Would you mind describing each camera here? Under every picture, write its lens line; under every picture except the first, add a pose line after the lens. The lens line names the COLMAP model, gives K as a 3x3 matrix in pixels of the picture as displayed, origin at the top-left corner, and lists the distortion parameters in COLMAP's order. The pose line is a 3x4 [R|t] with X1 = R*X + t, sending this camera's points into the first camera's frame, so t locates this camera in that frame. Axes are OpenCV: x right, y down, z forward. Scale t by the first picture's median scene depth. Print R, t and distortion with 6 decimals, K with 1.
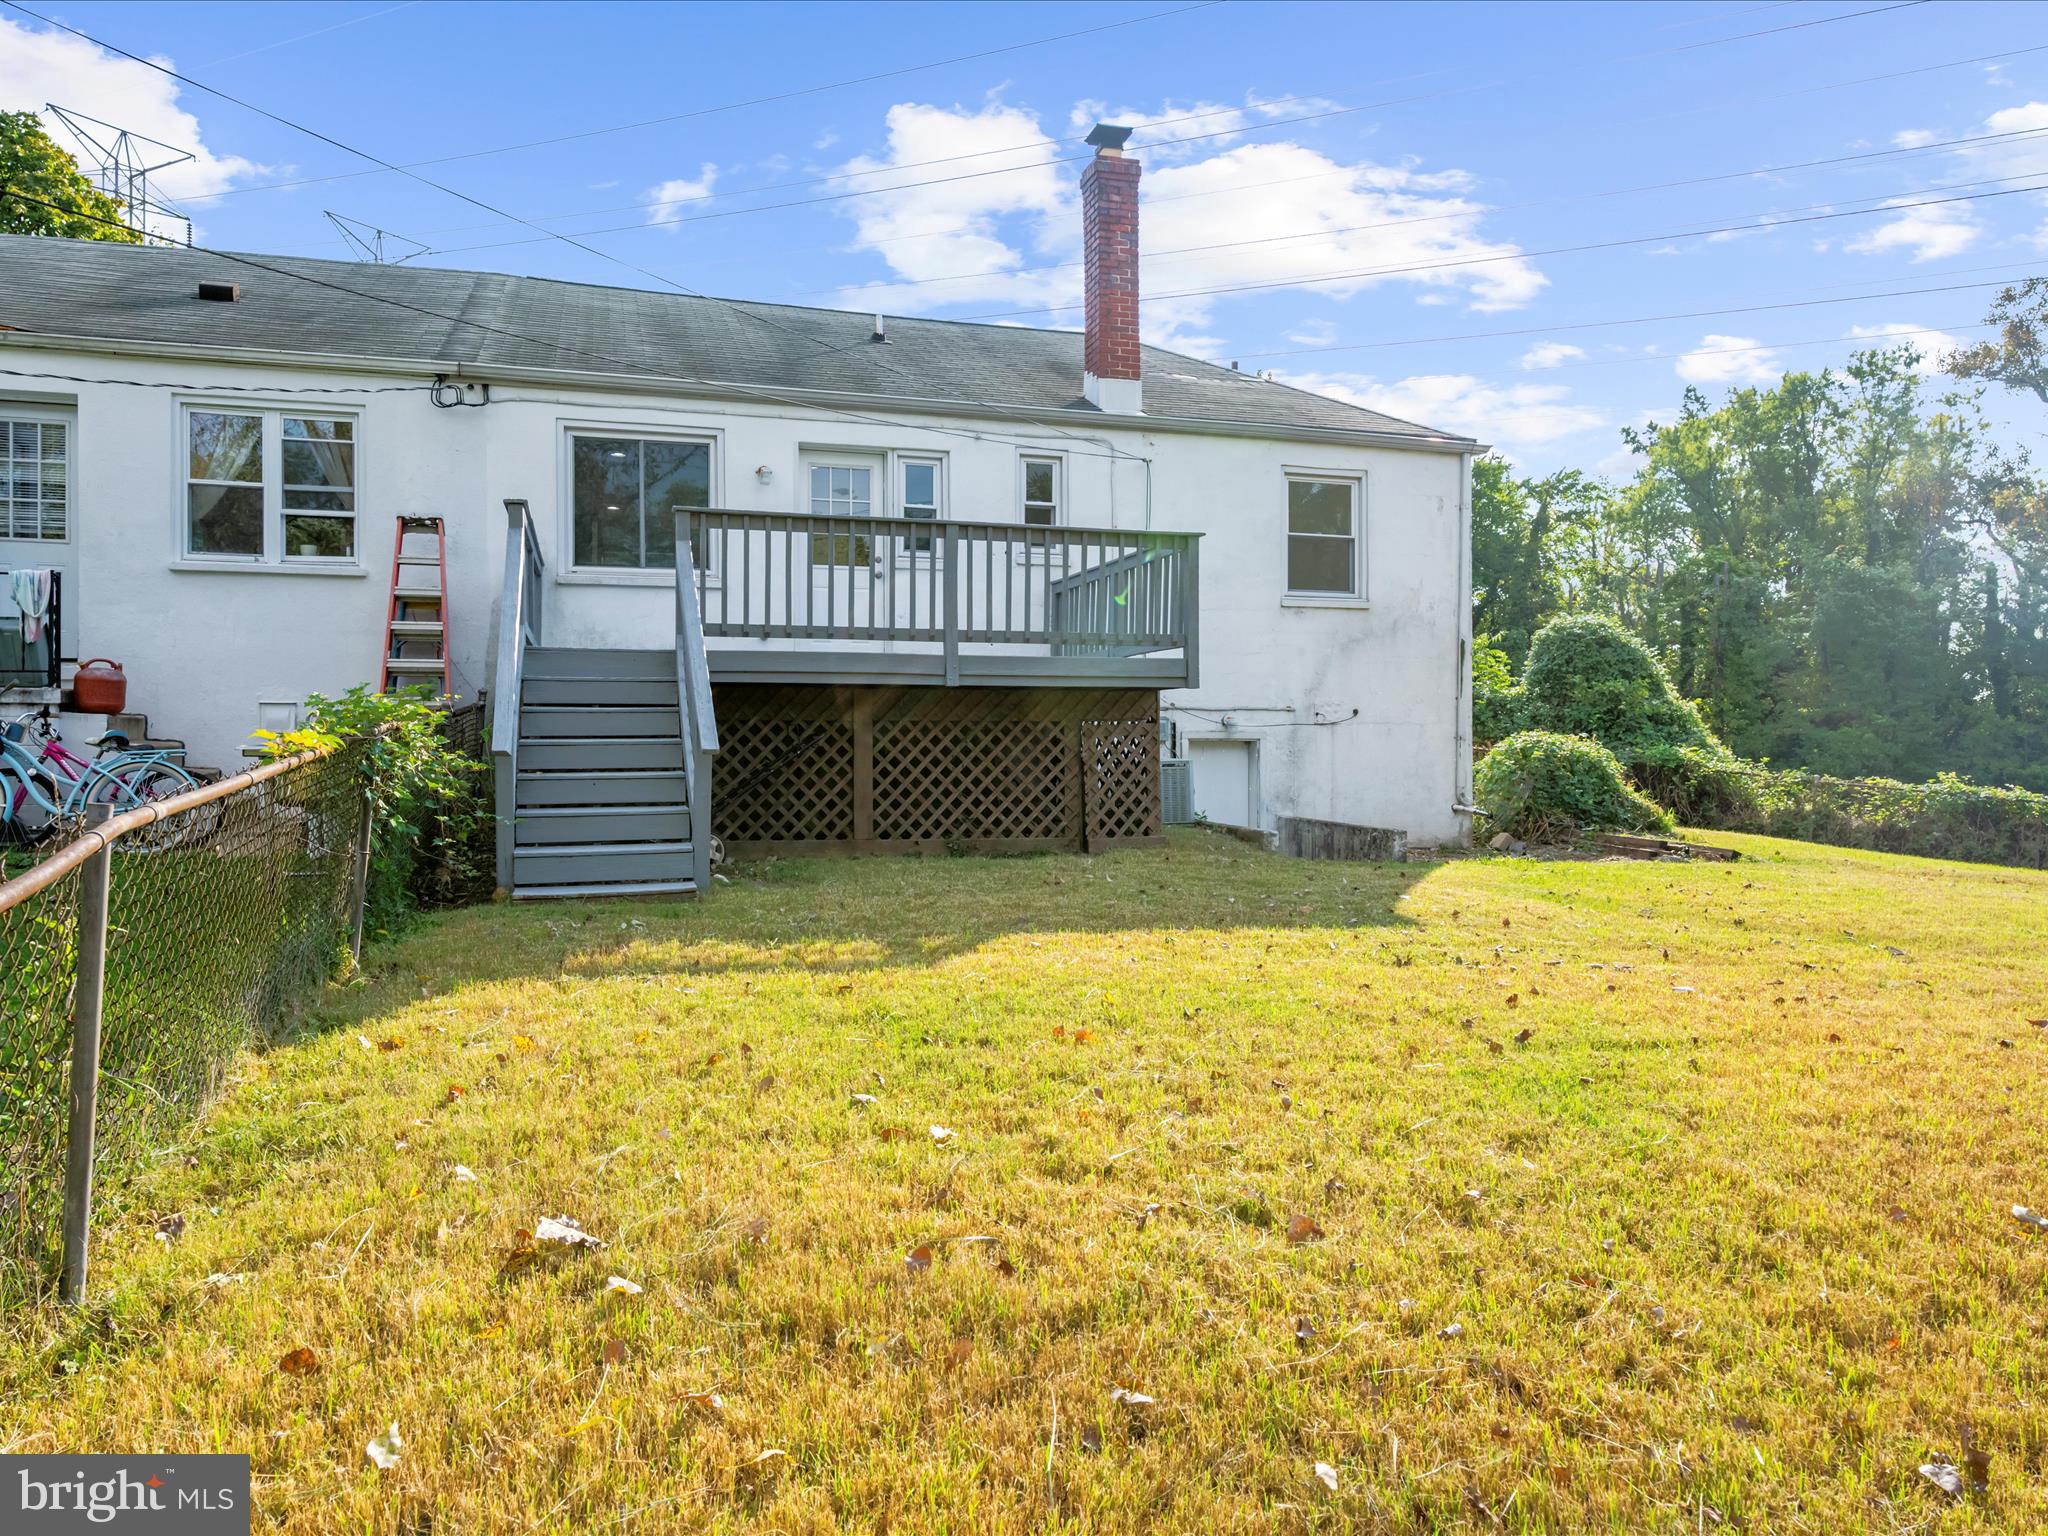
lens RADIAL K [[1177.9, 0, 907.1], [0, 1177.9, 758.7], [0, 0, 1]] dist [-0.002475, 0.000700]
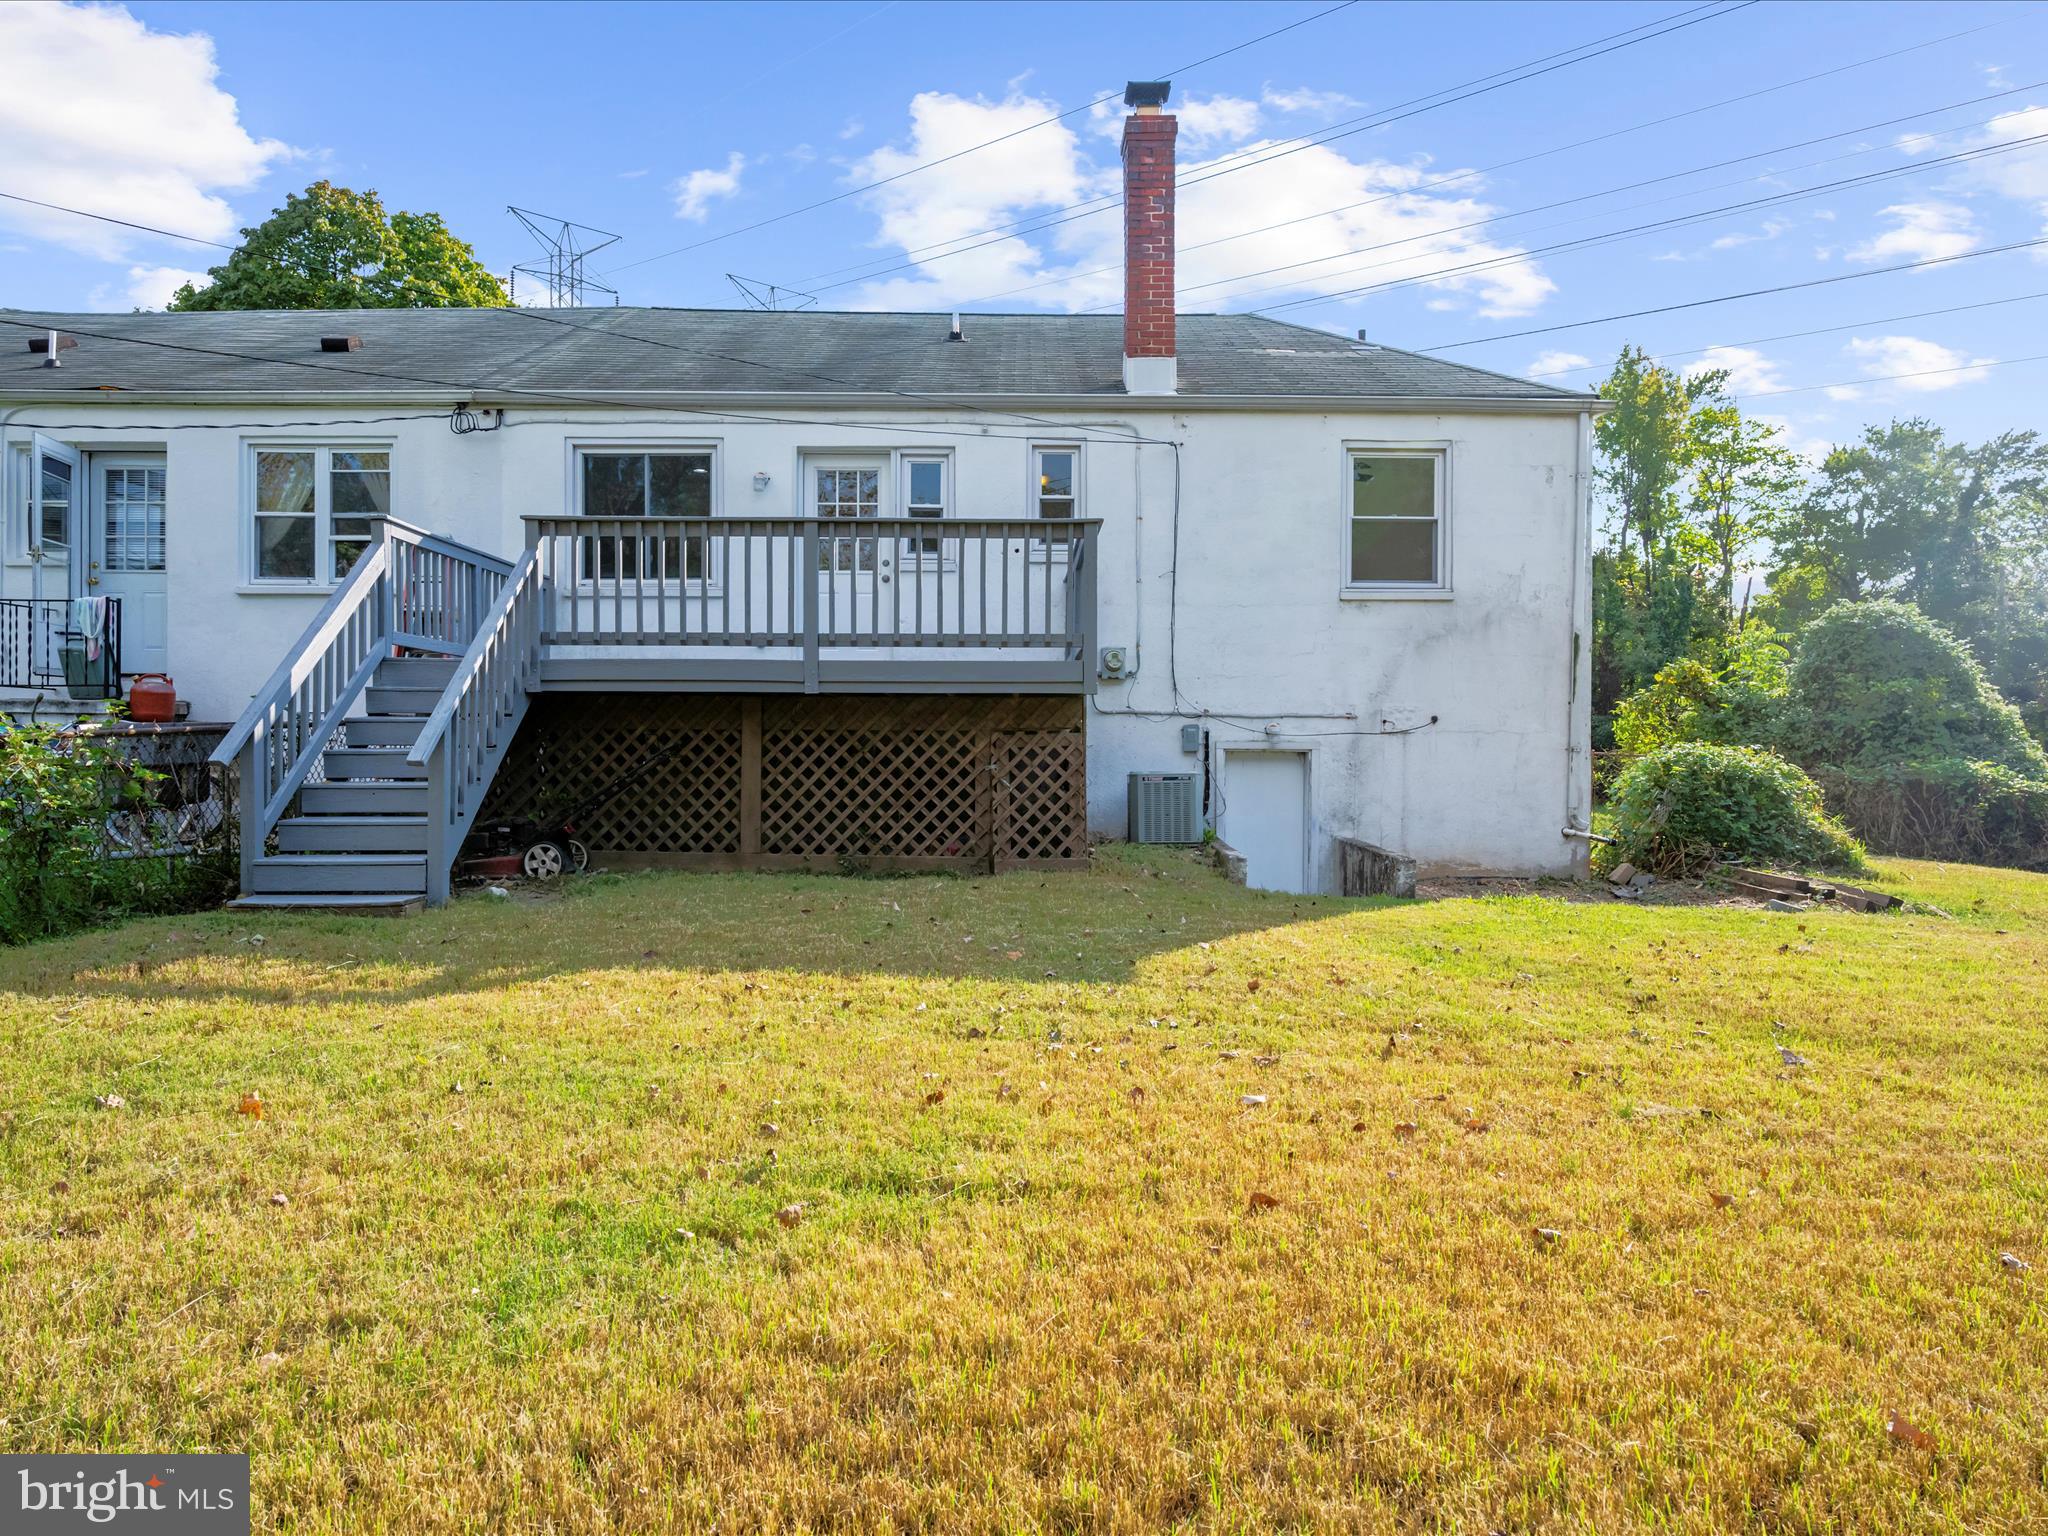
lens RADIAL K [[1129.8, 0, 1034.2], [0, 1129.8, 762.8], [0, 0, 1]] dist [-0.003780, 0.002266]
pose [[0.967801, 0.009234, -0.251549, 0.346501], [-0.008921, 0.999957, 0.002385, -0.007760], [0.251560, -0.000064, 0.967842, 0.135188]]
